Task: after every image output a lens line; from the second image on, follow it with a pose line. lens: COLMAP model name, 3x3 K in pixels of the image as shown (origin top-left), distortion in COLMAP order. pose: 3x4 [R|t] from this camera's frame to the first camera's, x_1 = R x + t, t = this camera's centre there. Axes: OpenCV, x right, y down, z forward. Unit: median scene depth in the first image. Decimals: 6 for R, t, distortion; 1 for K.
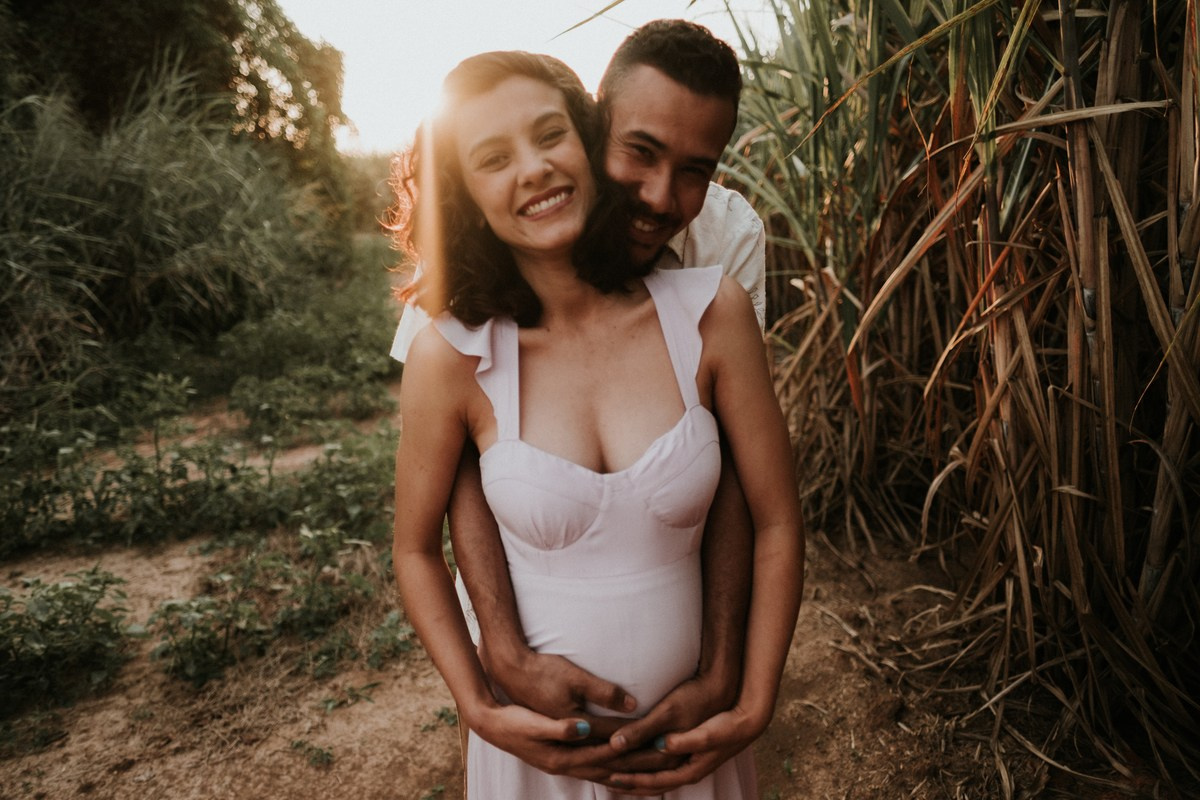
lens RADIAL K [[893.2, 0, 575.5], [0, 893.2, 415.0], [0, 0, 1]] dist [0.001660, 0.002648]
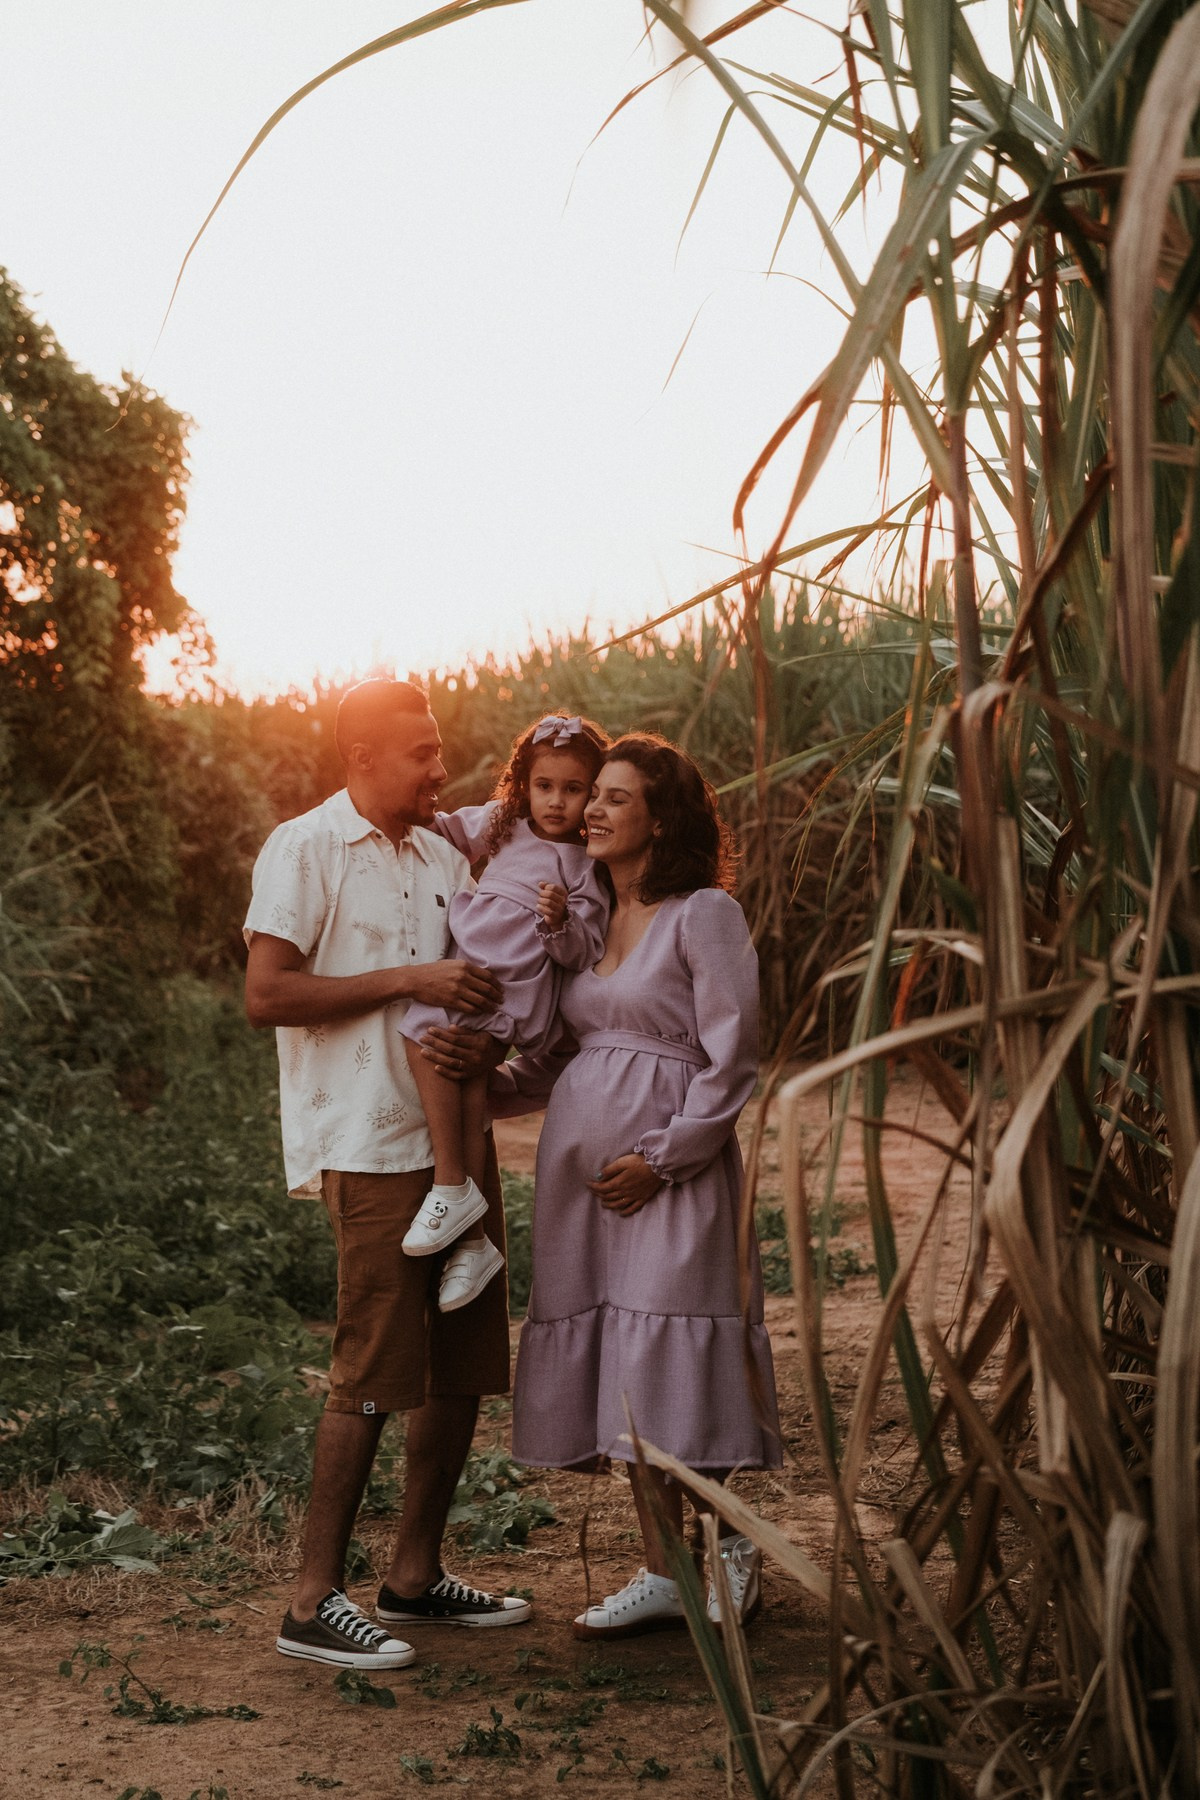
lens RADIAL K [[4017.7, 0, 627.0], [0, 4017.7, 897.7], [0, 0, 1]] dist [0.027327, 0.224423]
pose [[0.993996, 0.034510, -0.103827, 0.062476], [-0.057751, 0.971478, -0.229990, 0.099616], [0.092929, 0.234605, 0.967639, -0.386856]]
